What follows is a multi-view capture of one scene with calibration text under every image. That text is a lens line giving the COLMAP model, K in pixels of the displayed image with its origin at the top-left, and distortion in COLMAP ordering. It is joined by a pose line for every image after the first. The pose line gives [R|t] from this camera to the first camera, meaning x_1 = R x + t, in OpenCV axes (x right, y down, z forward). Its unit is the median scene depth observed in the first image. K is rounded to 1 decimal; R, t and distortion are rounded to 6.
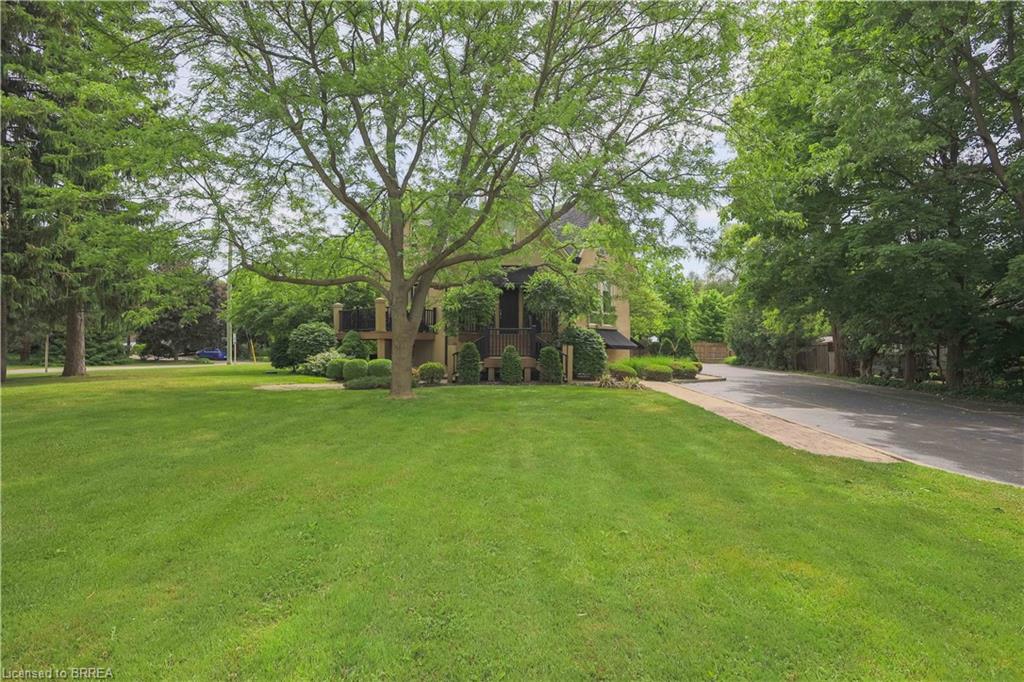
lens RADIAL K [[501.4, 0, 513.3], [0, 501.4, 341.8], [0, 0, 1]] dist [-0.001935, -0.000162]
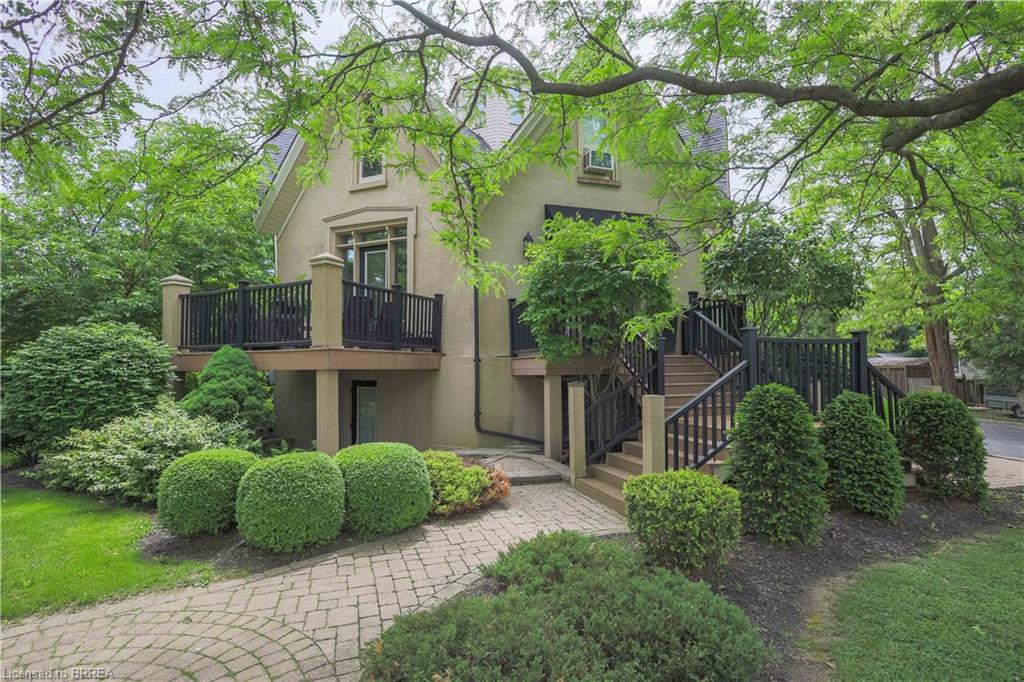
lens RADIAL K [[501.4, 0, 511.8], [0, 501.4, 344.4], [0, 0, 1]] dist [-0.001935, -0.000162]
pose [[0.950764, 0.007949, 0.309814, -0.241778], [0.003591, 0.999321, -0.036659, -0.010235], [-0.309896, 0.035966, 0.950090, 0.603504]]
